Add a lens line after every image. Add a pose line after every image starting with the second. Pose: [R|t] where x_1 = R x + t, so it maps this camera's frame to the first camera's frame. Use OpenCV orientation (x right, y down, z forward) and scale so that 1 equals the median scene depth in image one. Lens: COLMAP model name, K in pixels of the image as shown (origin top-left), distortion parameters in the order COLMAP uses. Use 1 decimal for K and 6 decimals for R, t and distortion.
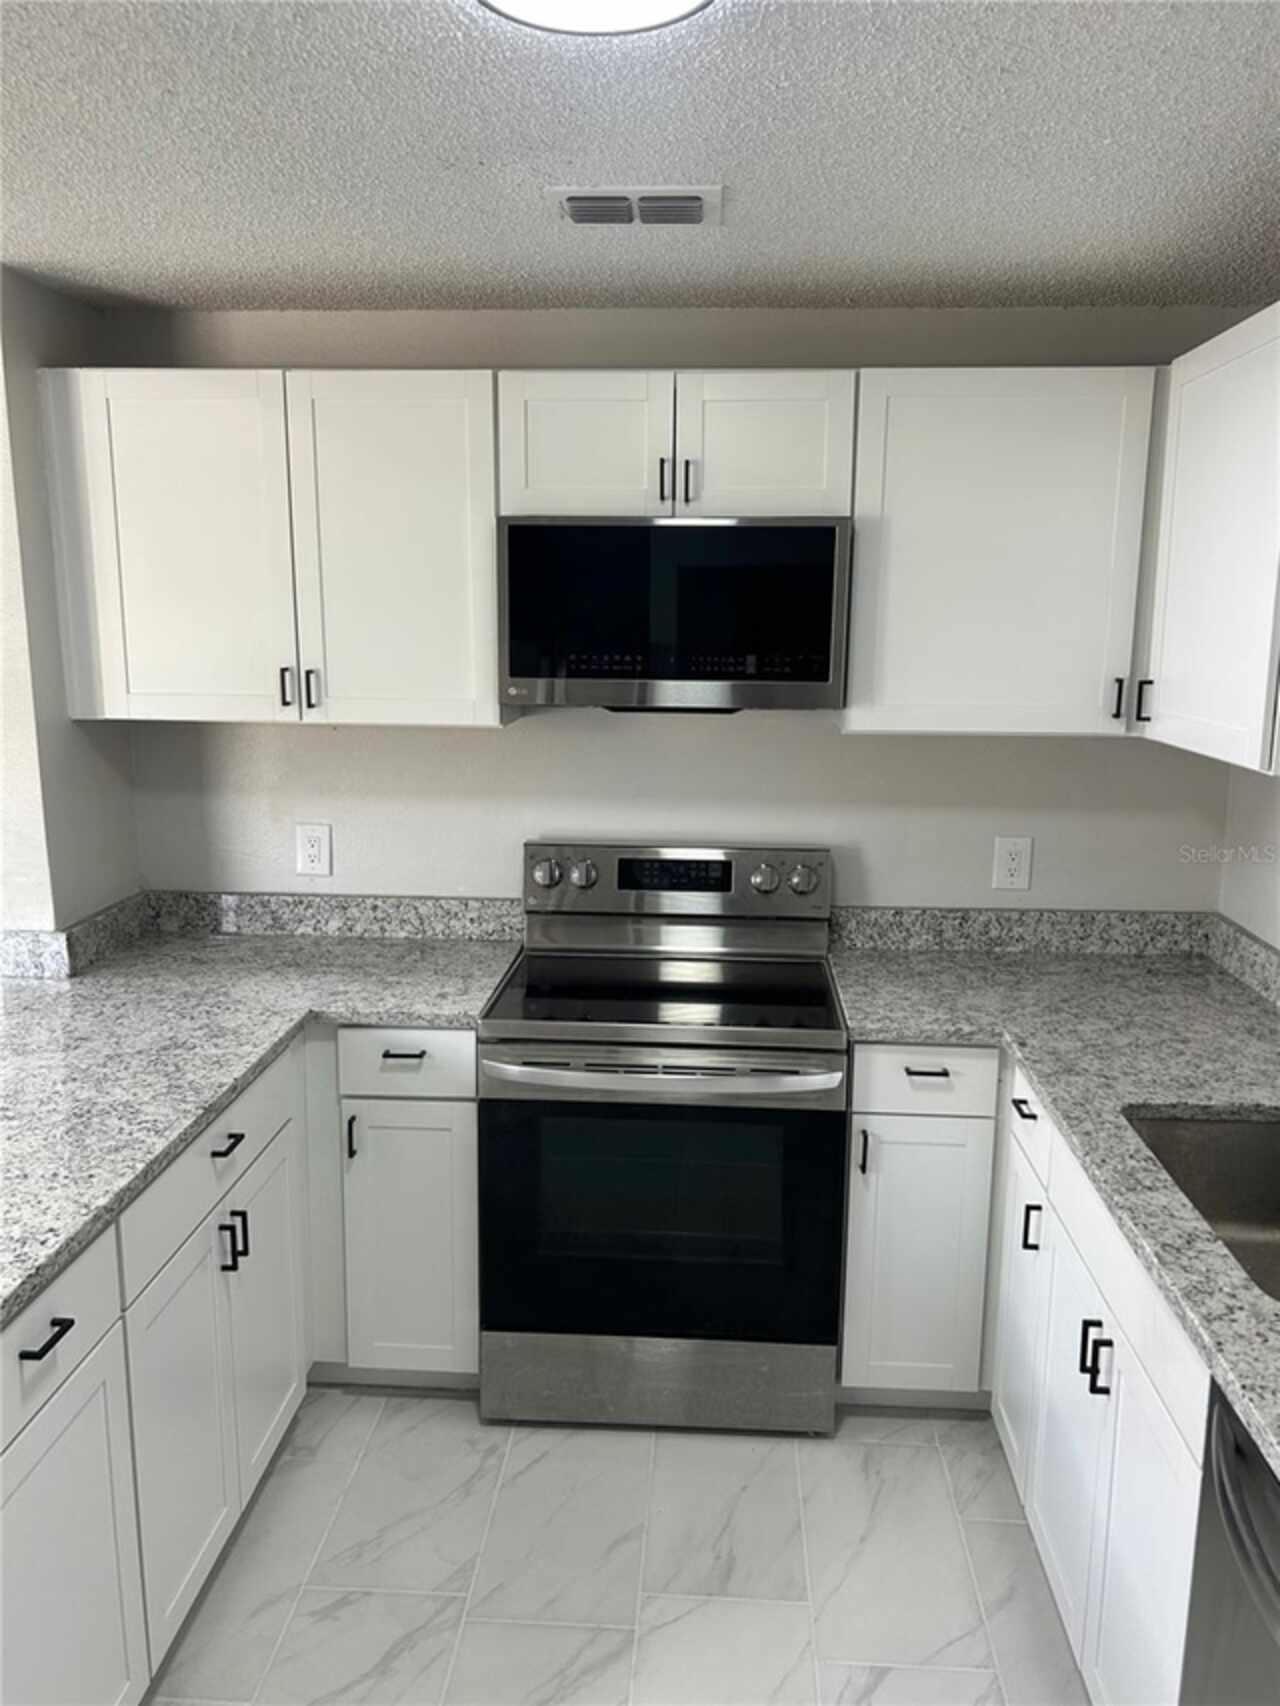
lens RADIAL K [[1277.6, 0, 640.0], [0, 1277.6, 853.0], [0, 0, 1]] dist [0.070240, -0.088336]
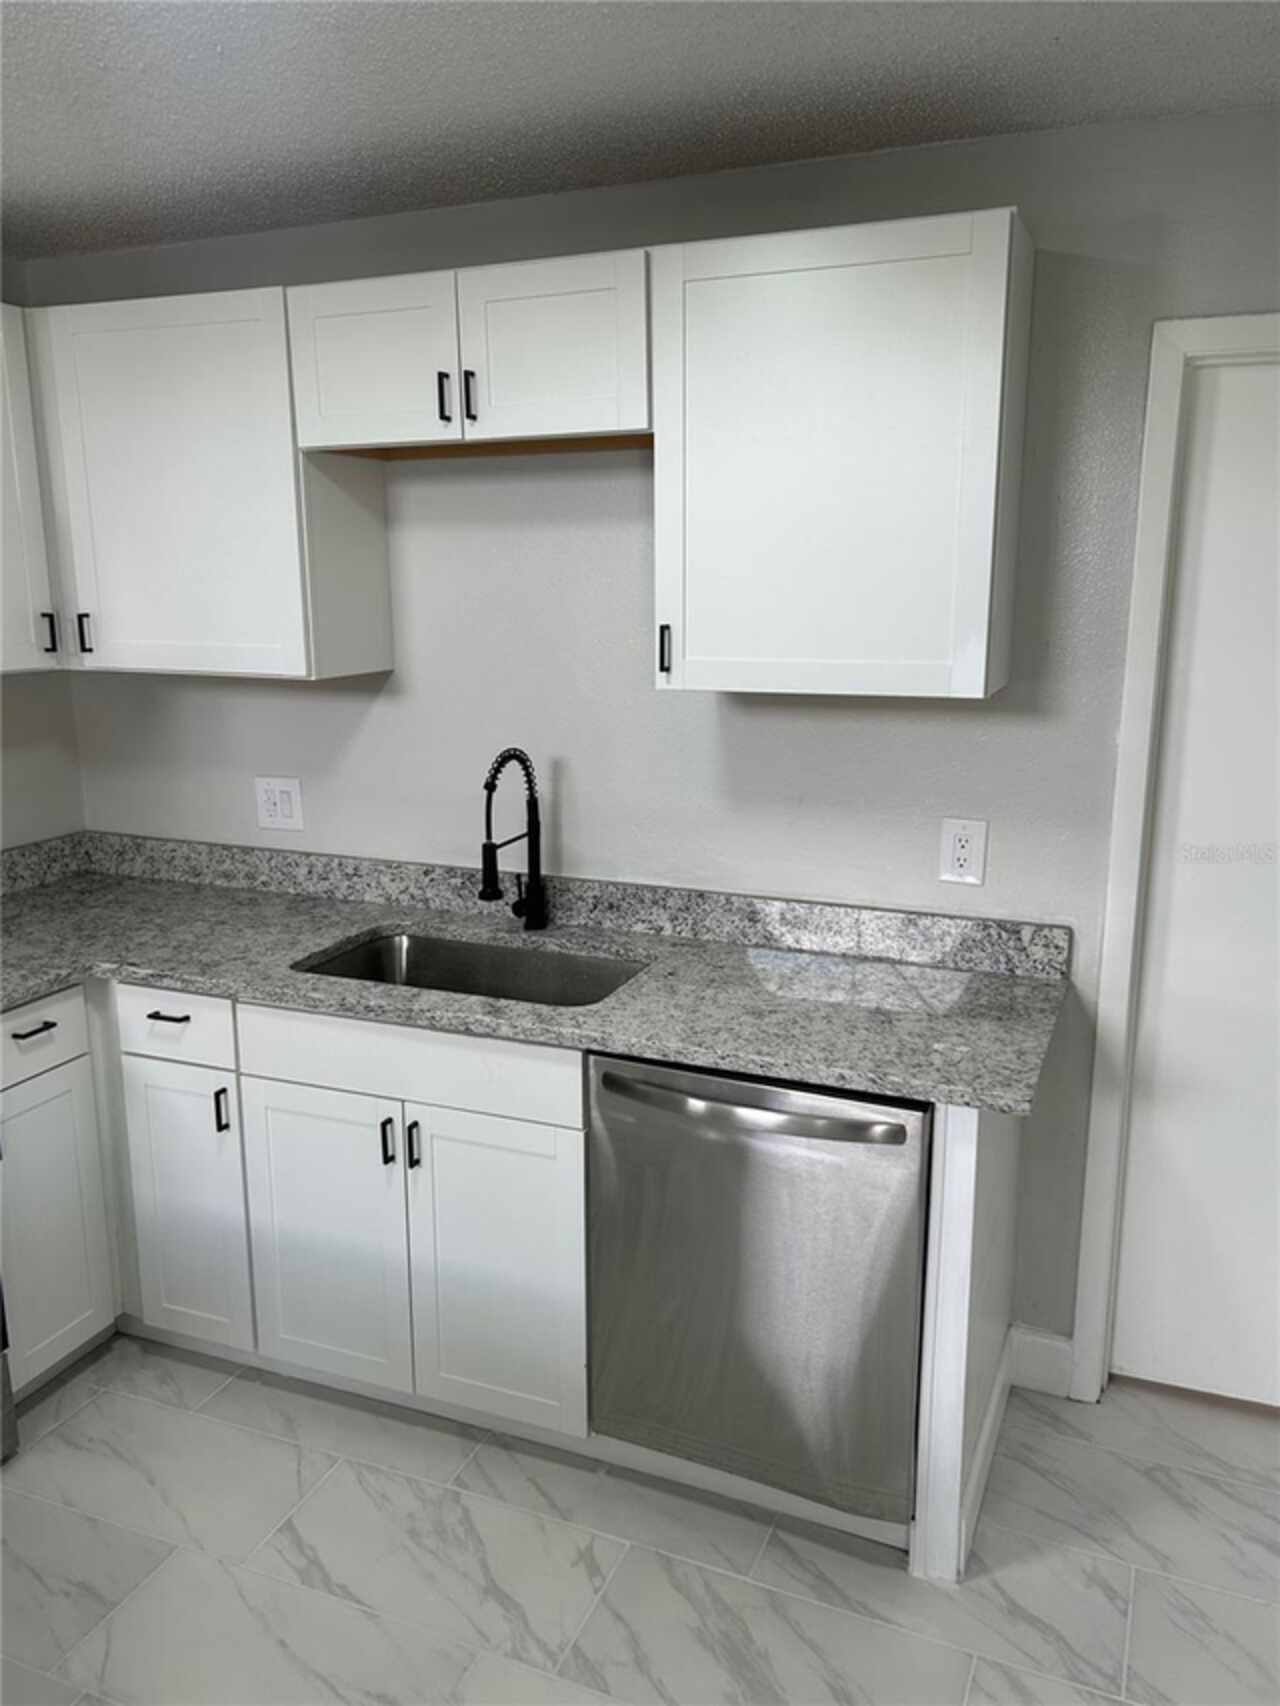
lens RADIAL K [[1277.6, 0, 640.0], [0, 1277.6, 853.0], [0, 0, 1]] dist [0.070240, -0.088336]
pose [[0.324653, -0.208432, 0.922581, -0.492592], [0.173642, 0.971972, 0.158486, -0.032047], [-0.929757, 0.108746, 0.351747, 0.229342]]
